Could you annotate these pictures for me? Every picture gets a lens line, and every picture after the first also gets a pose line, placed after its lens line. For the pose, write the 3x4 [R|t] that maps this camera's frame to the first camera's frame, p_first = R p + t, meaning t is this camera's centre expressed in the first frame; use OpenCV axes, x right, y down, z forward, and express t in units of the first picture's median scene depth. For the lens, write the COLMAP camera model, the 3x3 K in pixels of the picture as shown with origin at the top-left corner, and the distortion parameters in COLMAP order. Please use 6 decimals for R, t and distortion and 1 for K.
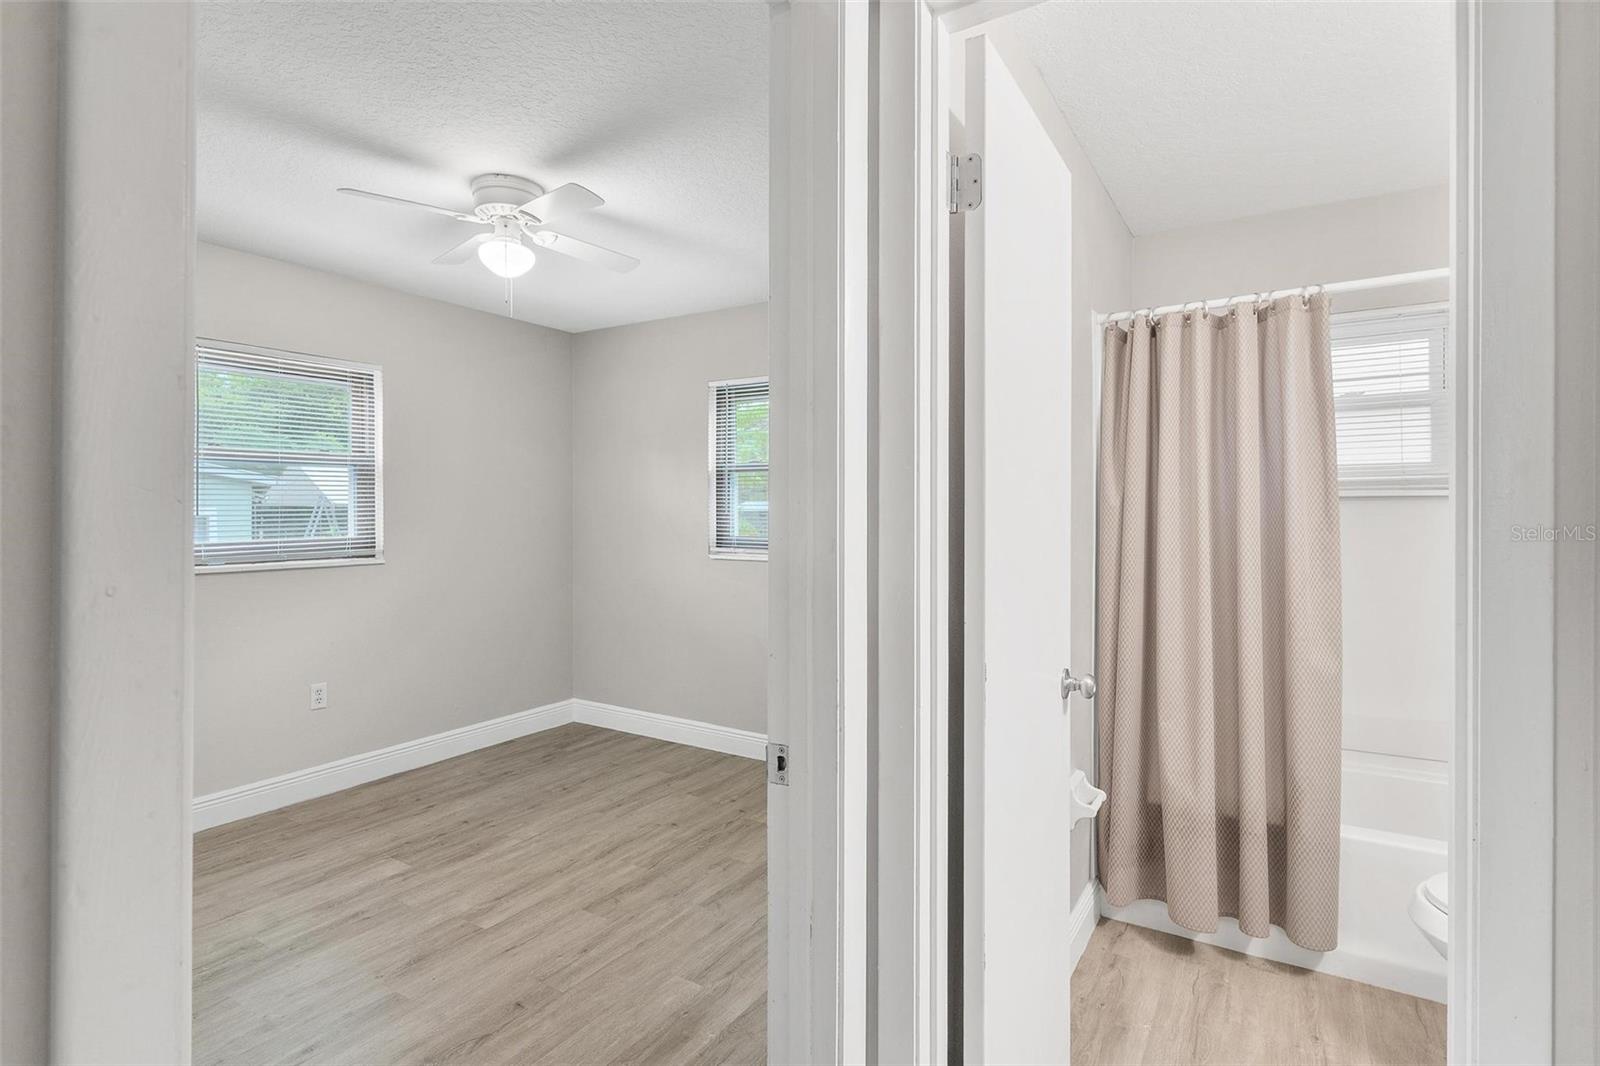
lens RADIAL K [[786.5, 0, 798.1], [0, 786.5, 505.6], [0, 0, 1]] dist [-0.000247, 0.000135]
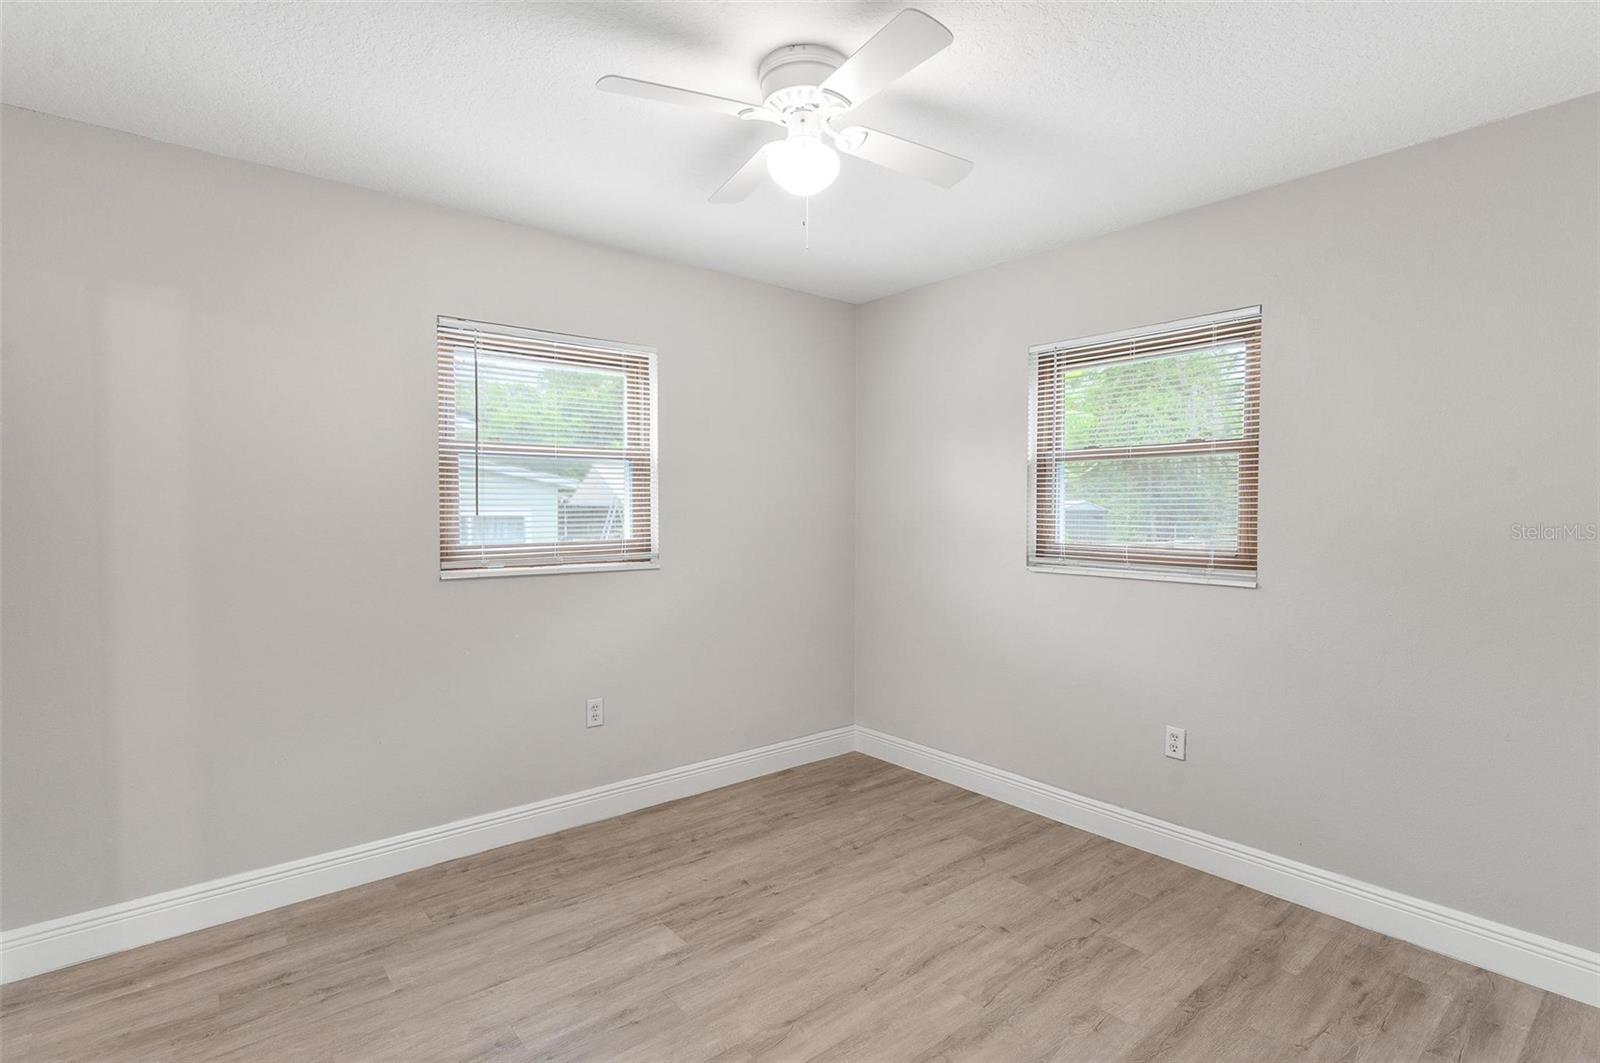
lens RADIAL K [[786.5, 0, 798.1], [0, 786.5, 504.1], [0, 0, 1]] dist [-0.000247, 0.000135]
pose [[0.949703, -0.000841, -0.313150, -0.110871], [0.000064, 0.999997, -0.002491, 0.002348], [0.313151, 0.002346, 0.949700, 0.230167]]
